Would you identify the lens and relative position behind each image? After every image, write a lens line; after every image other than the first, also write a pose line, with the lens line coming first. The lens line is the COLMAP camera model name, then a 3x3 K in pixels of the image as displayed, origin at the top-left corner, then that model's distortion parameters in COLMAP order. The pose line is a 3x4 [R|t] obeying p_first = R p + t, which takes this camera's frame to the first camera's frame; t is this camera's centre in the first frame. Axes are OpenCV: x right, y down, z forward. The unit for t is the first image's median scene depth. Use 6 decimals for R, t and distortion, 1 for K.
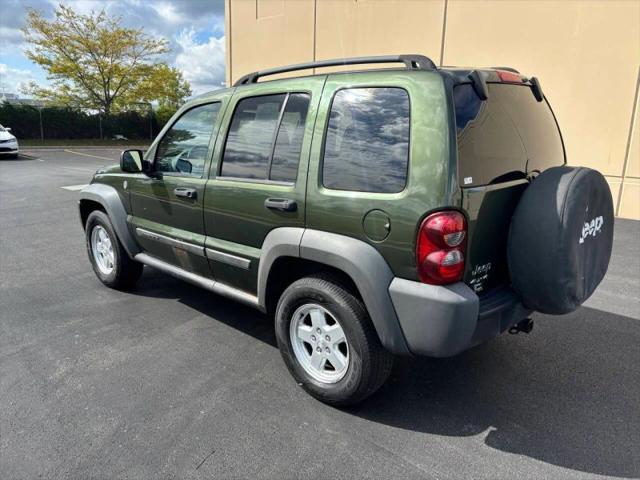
lens RADIAL K [[487.8, 0, 324.3], [0, 487.8, 235.8], [0, 0, 1]] dist [0.051779, -0.065507]
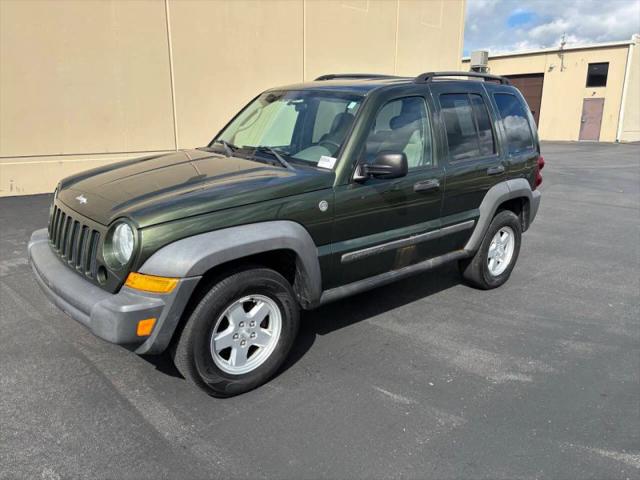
lens RADIAL K [[487.8, 0, 324.3], [0, 487.8, 235.8], [0, 0, 1]] dist [0.051779, -0.065507]
pose [[0.093812, -0.263782, 0.960010, -1.538826], [0.203696, 0.948950, 0.240838, -0.324628], [-0.974529, 0.172957, 0.142754, 1.268831]]
